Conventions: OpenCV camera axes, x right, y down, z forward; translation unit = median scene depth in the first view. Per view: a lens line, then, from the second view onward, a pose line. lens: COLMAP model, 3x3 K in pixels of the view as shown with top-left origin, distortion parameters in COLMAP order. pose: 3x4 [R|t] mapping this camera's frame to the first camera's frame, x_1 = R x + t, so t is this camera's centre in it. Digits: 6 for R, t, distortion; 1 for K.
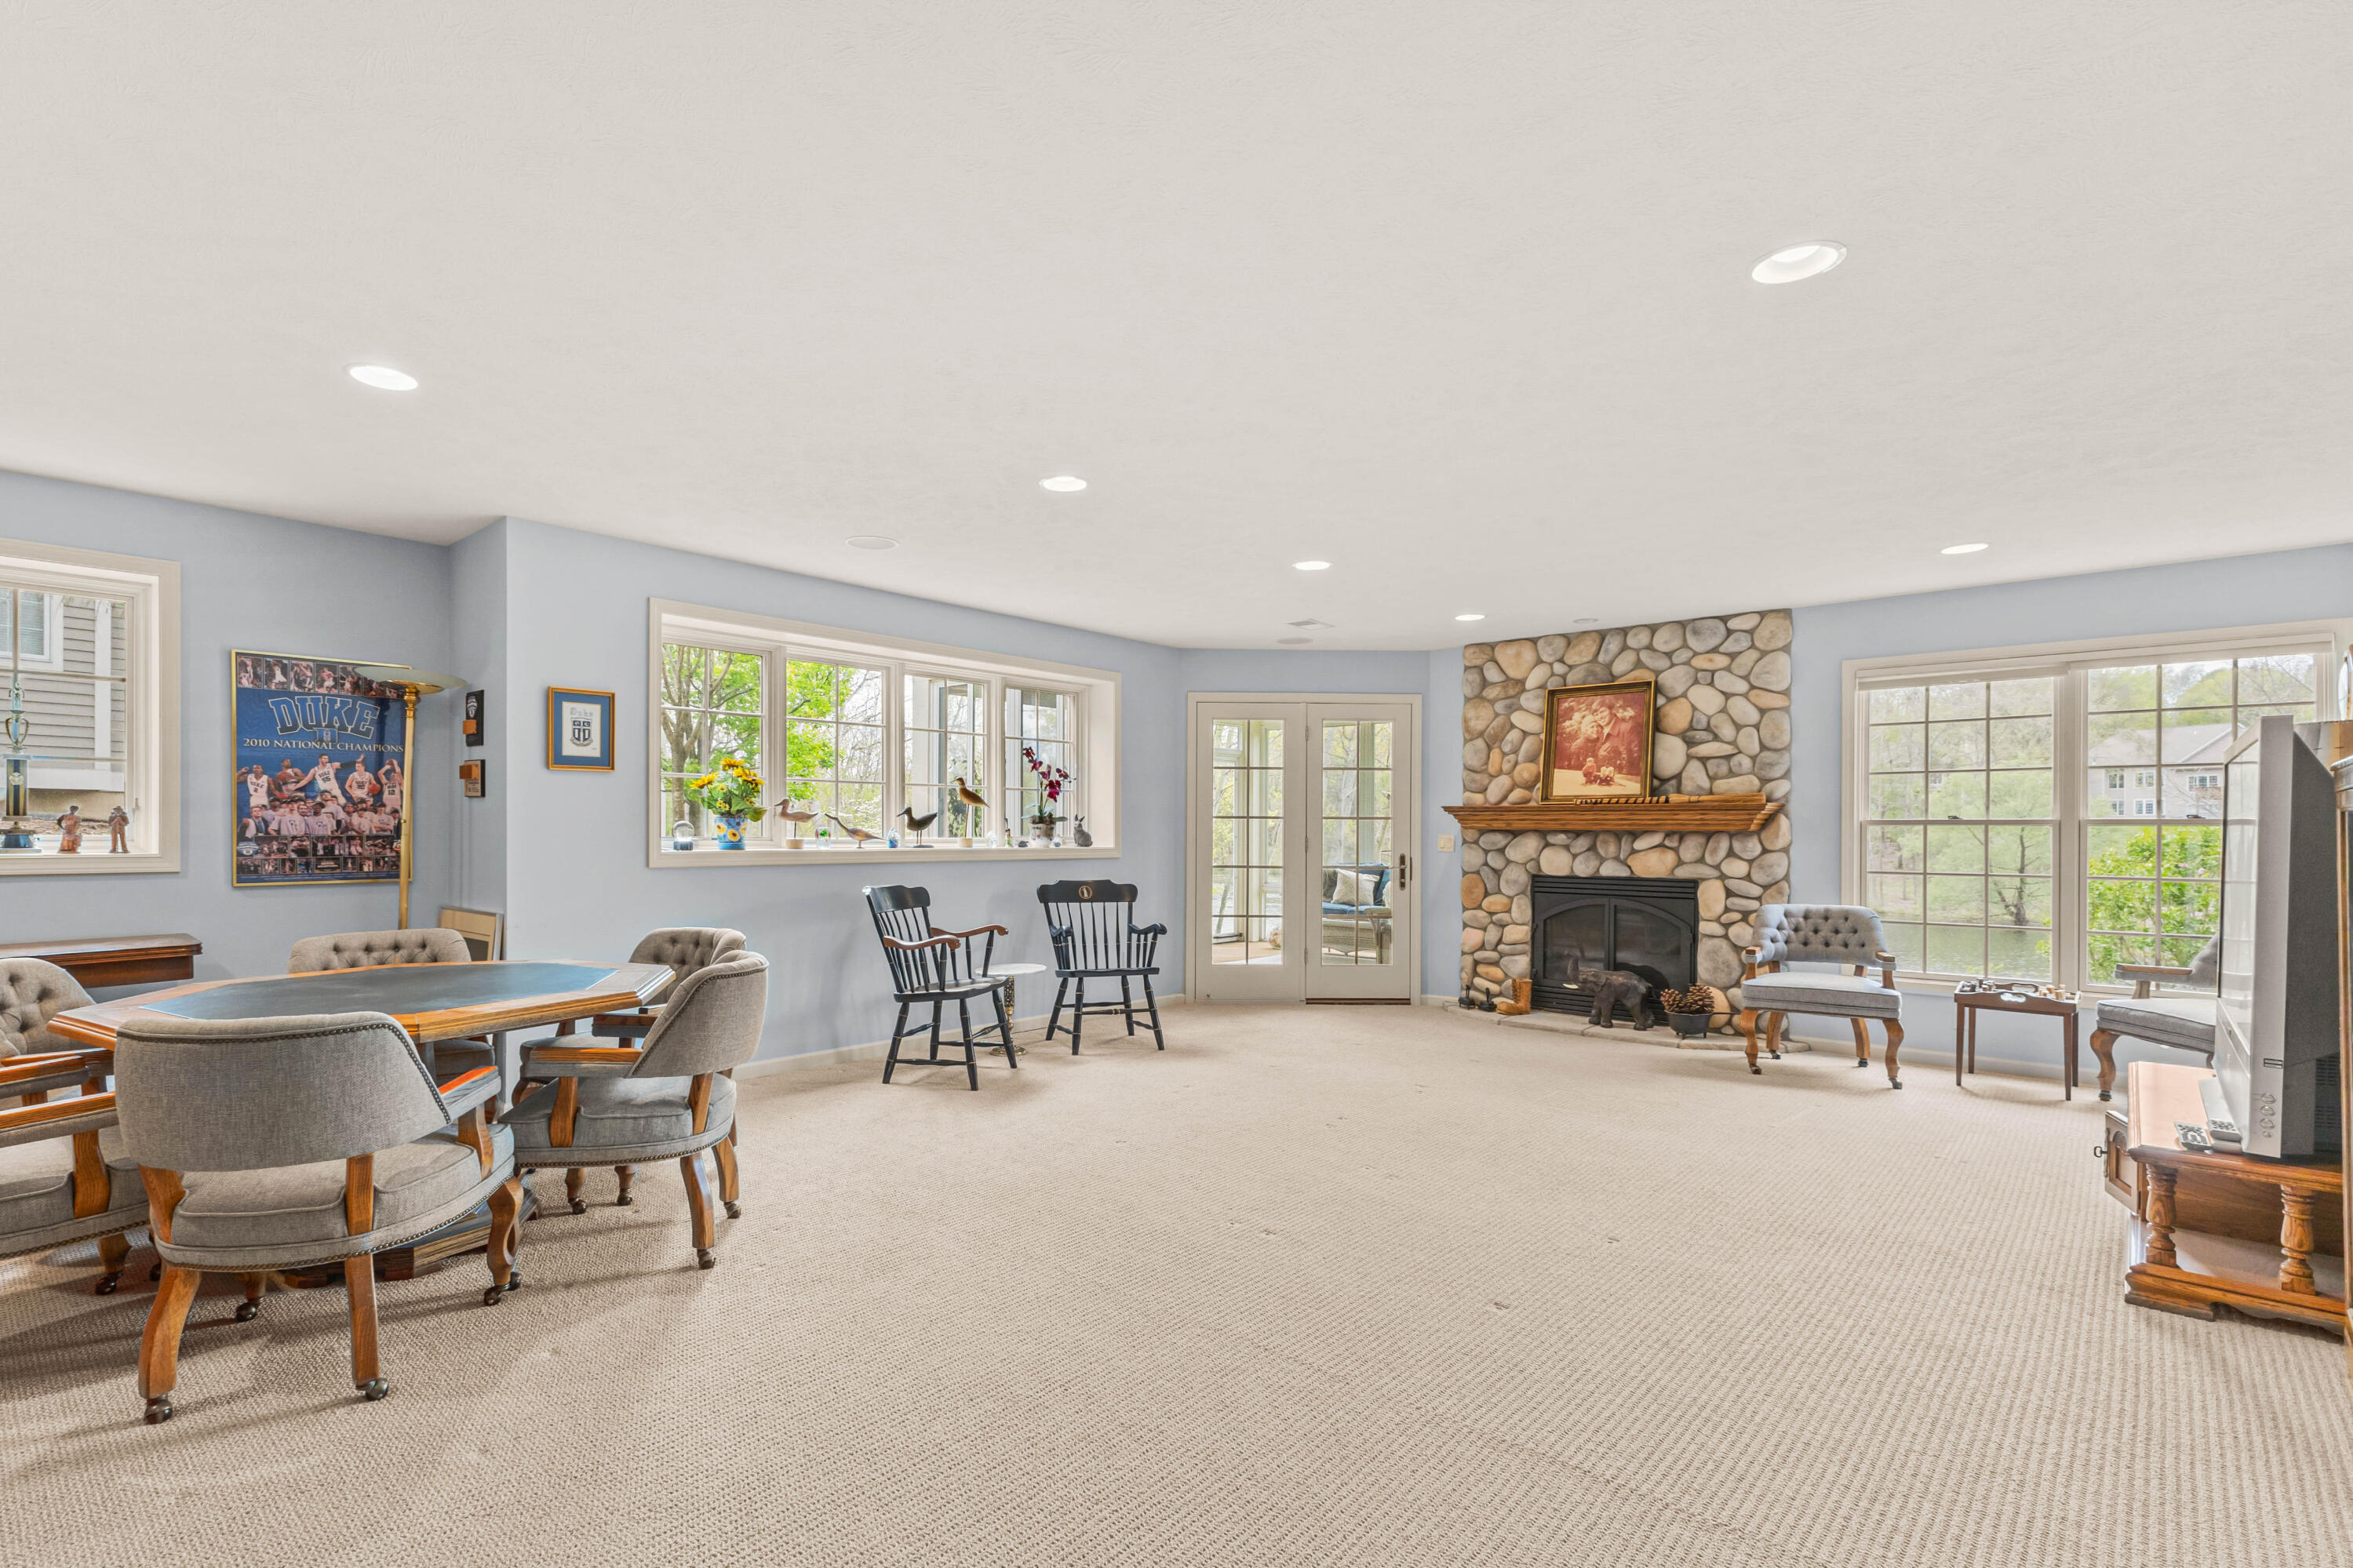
lens RADIAL K [[1019.3, 0, 1136.3], [0, 1019.3, 835.0], [0, 0, 1]] dist [0.002779, -0.000108]
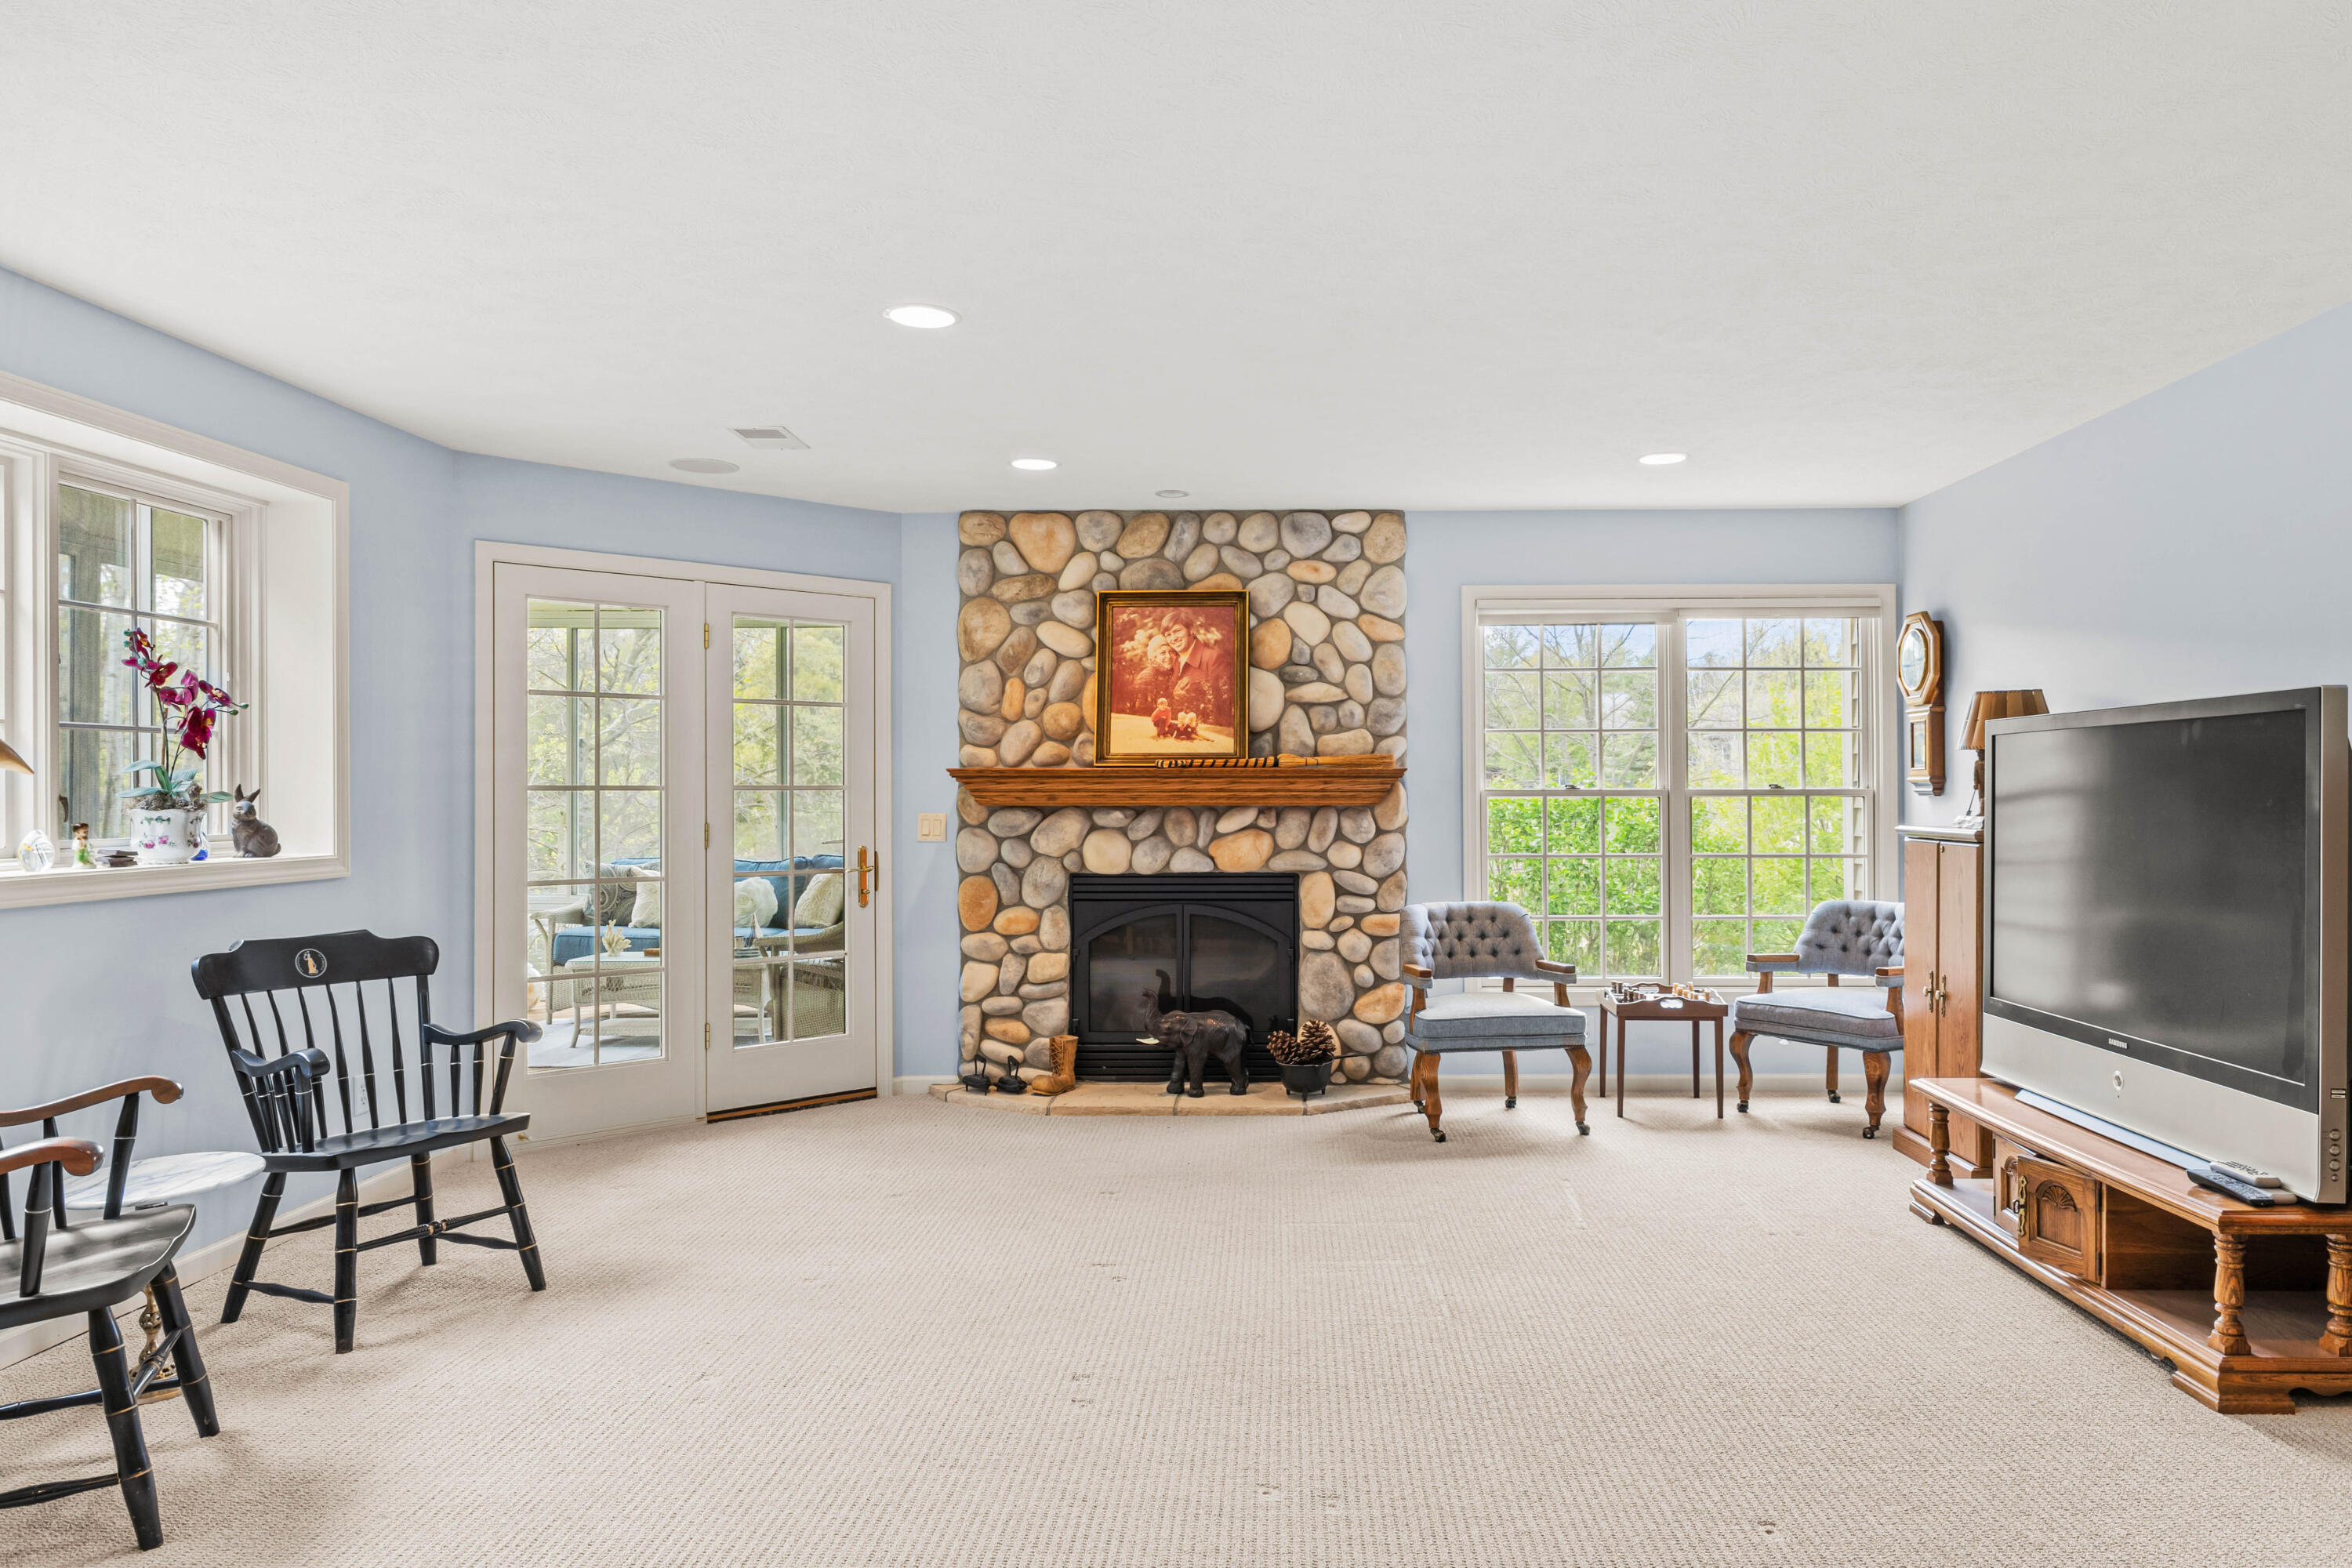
lens RADIAL K [[1420.0, 0, 1173.1], [0, 1420.0, 779.1], [0, 0, 1]] dist [-0.006077, 0.001326]
pose [[0.769678, -0.002815, 0.638426, -0.158086], [0.009655, 0.999927, -0.007232, -0.016280], [-0.638359, 0.011730, 0.769649, 0.289331]]
